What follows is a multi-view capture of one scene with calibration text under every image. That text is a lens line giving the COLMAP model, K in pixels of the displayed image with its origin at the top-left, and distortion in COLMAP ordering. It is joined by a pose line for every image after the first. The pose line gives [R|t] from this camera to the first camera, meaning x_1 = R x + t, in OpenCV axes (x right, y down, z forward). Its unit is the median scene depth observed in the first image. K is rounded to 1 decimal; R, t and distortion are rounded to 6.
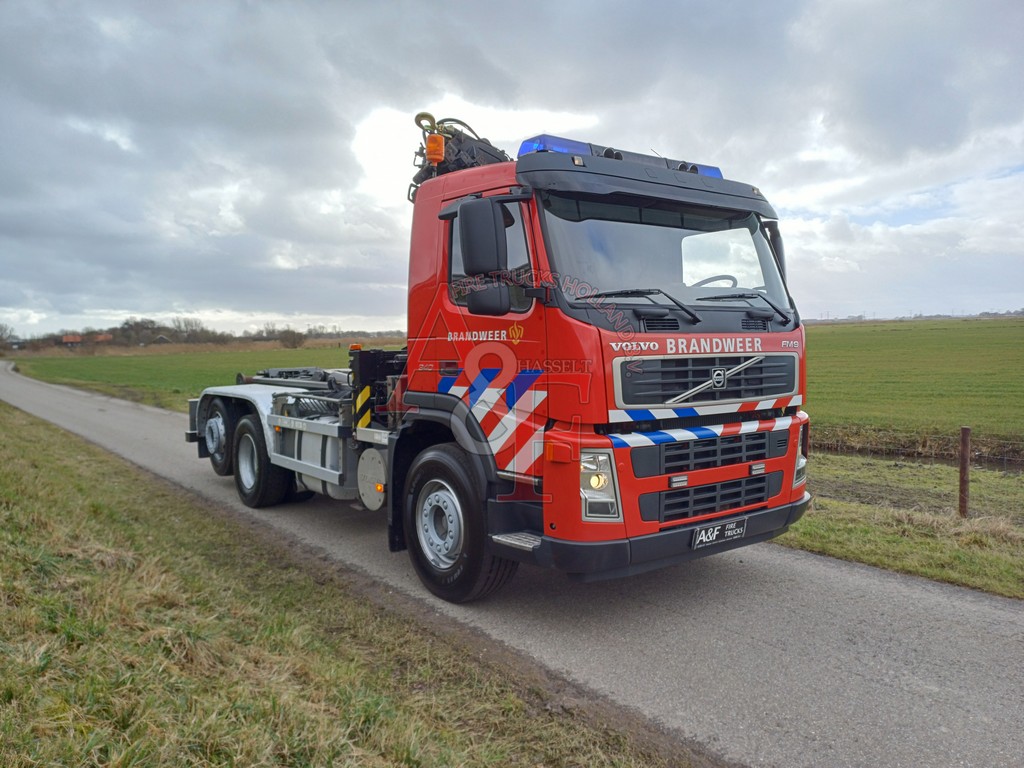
lens RADIAL K [[809.8, 0, 508.0], [0, 809.8, 376.8], [0, 0, 1]] dist [0.038661, -0.002106]
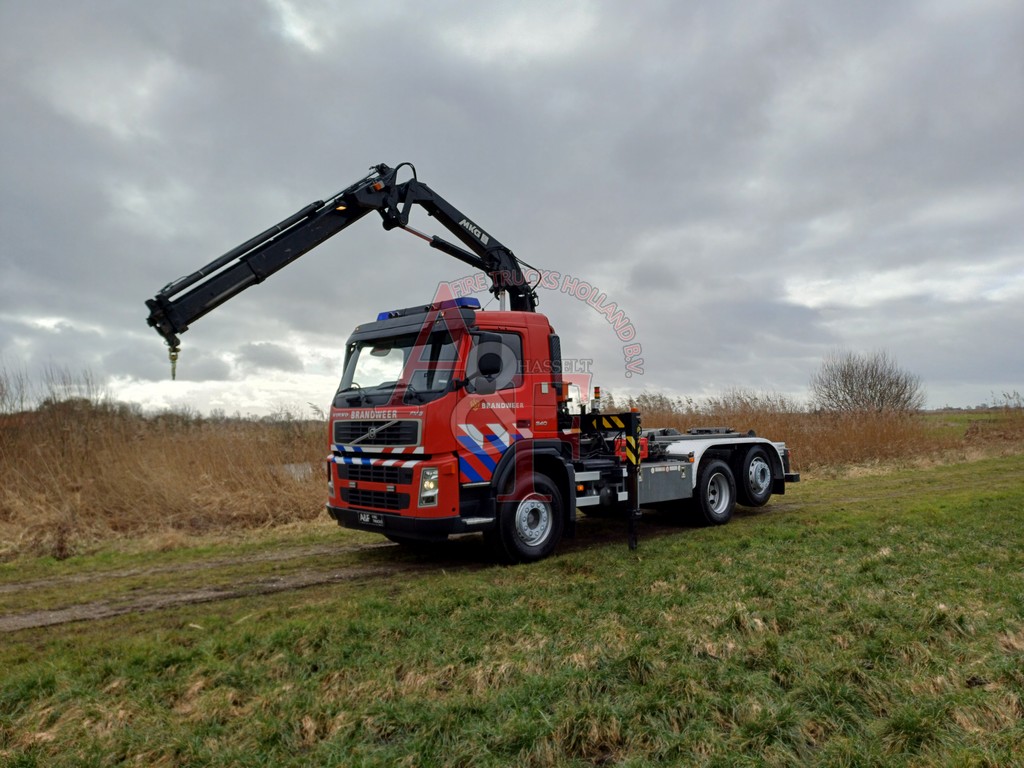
lens RADIAL K [[812.4, 0, 483.0], [0, 812.4, 372.9], [0, 0, 1]] dist [0.058169, 0.000293]
pose [[0.082066, -0.048482, -0.995447, 2.033164], [-0.032619, 0.998150, -0.051302, -0.045083], [0.996093, 0.036681, 0.080333, 1.060395]]
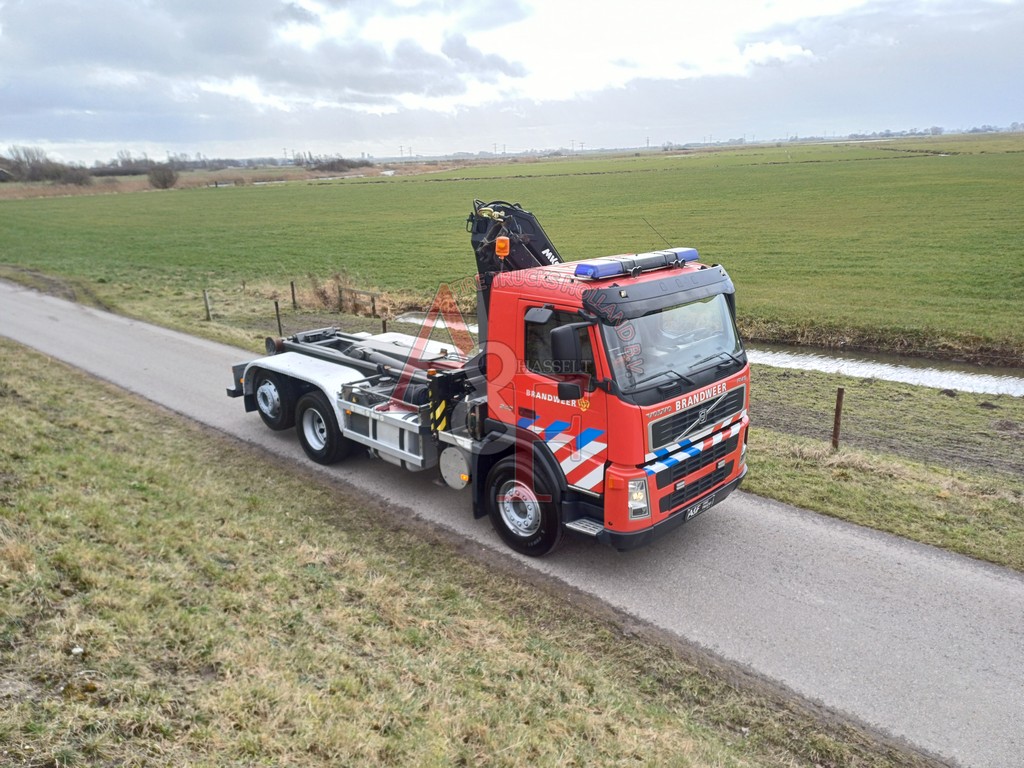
lens RADIAL K [[824.0, 0, 512.0], [0, 824.0, 384.0], [0, 0, 1]] dist [0.048841, -0.002781]
pose [[0.988257, -0.051822, 0.143743, -0.321723], [0.018062, 0.973756, 0.226877, -0.415084], [-0.151728, -0.221616, 0.963257, -0.457348]]
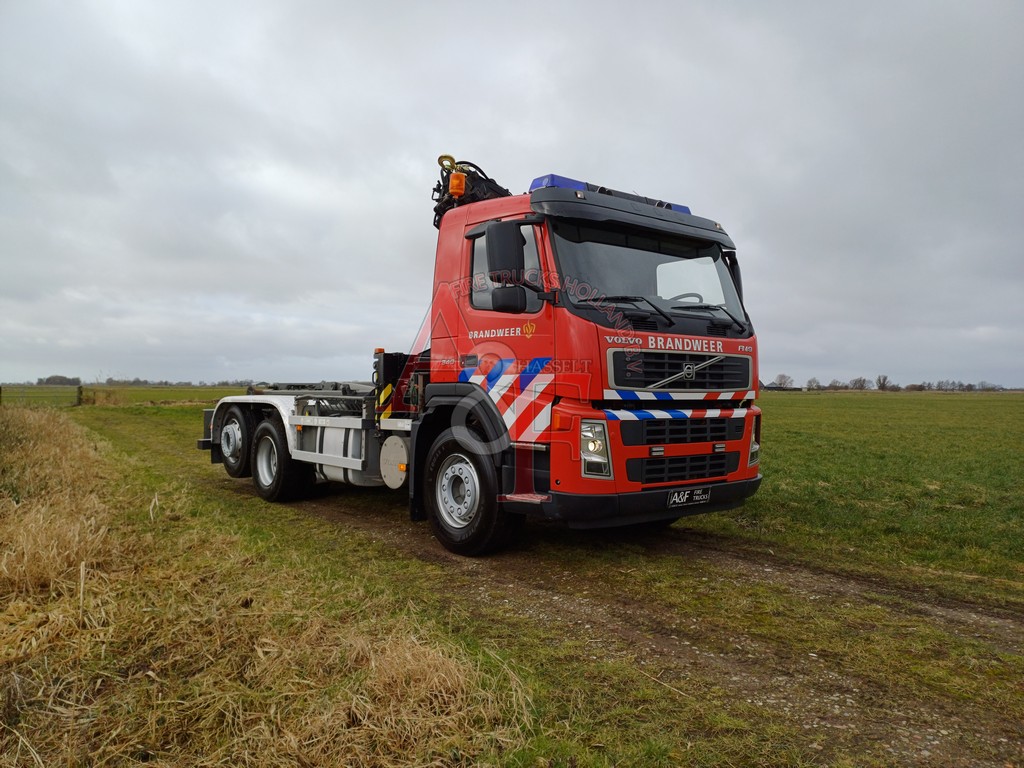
lens RADIAL K [[816.6, 0, 512.0], [0, 816.6, 379.1], [0, 0, 1]] dist [0.010445, 0.099584]
pose [[0.998623, 0.018419, 0.049122, -0.069360], [-0.015521, 0.998153, -0.058737, 0.088558], [-0.050114, 0.057893, 0.997064, -0.224841]]
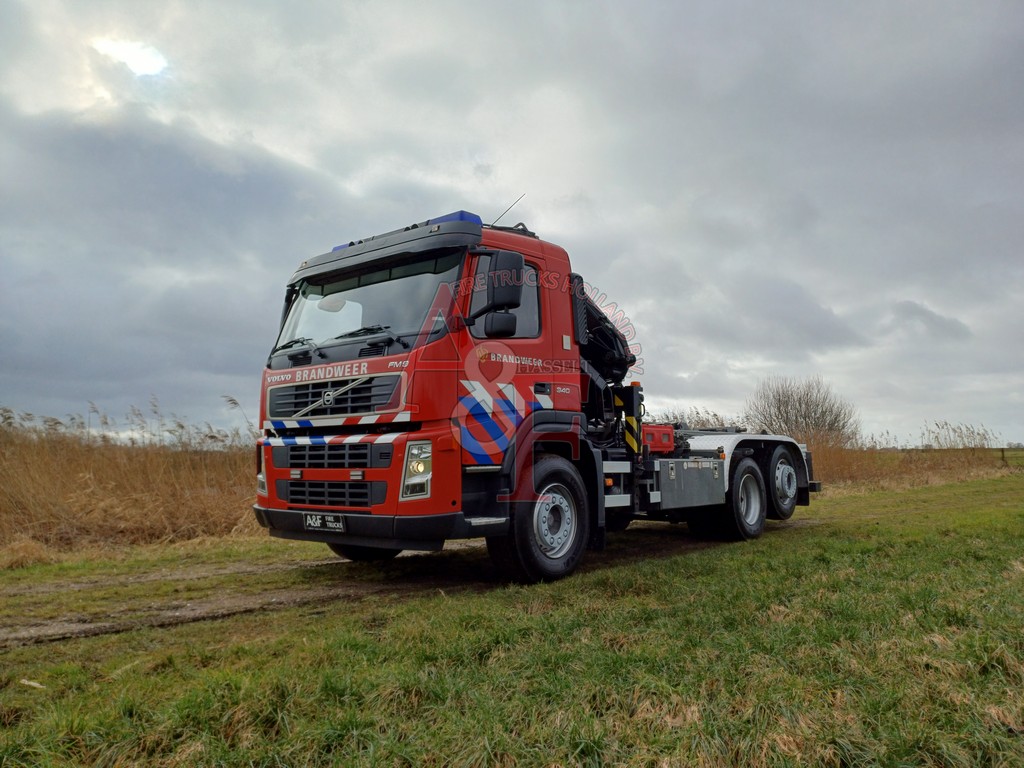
lens RADIAL K [[812.4, 0, 483.0], [0, 812.4, 372.9], [0, 0, 1]] dist [0.058169, 0.000293]
pose [[0.196431, -0.096738, -0.975734, 1.505003], [-0.040108, 0.993496, -0.106574, 0.086154], [0.979697, 0.060069, 0.191273, 0.959330]]
